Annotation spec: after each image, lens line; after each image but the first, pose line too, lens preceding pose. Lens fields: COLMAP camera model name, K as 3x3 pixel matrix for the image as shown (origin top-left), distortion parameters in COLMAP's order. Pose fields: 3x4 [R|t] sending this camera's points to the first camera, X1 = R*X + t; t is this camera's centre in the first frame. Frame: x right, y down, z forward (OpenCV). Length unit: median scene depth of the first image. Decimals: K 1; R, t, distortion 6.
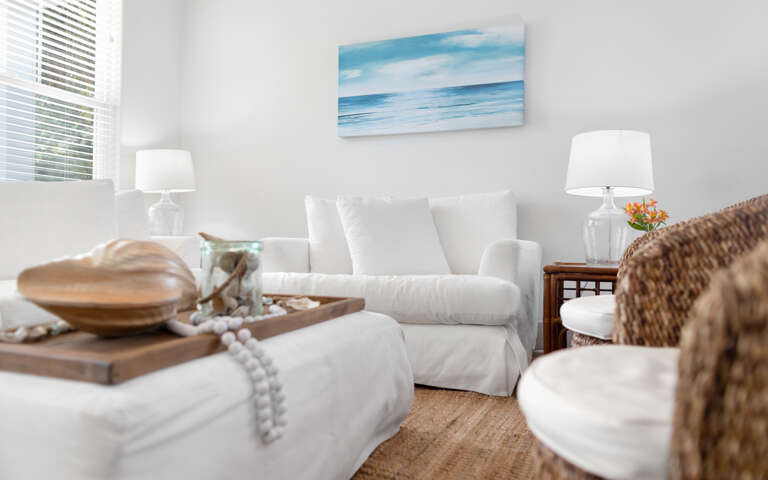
lens RADIAL K [[550.9, 0, 384.9], [0, 550.9, 242.9], [0, 0, 1]] dist [-0.001443, -0.013163]
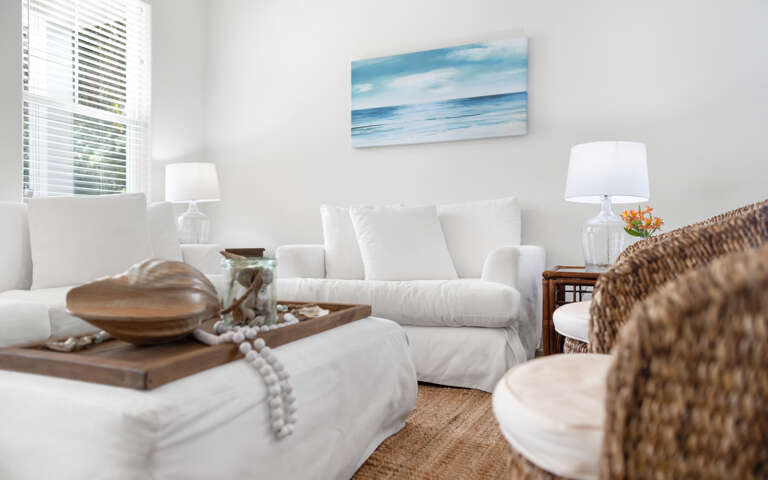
lens RADIAL K [[550.9, 0, 383.4], [0, 550.9, 238.1], [0, 0, 1]] dist [-0.001443, -0.013163]
pose [[0.998619, -0.010687, -0.051429, 0.045330], [0.011156, 0.999899, 0.008847, -0.042958], [0.051329, -0.009409, 0.998637, -0.091202]]
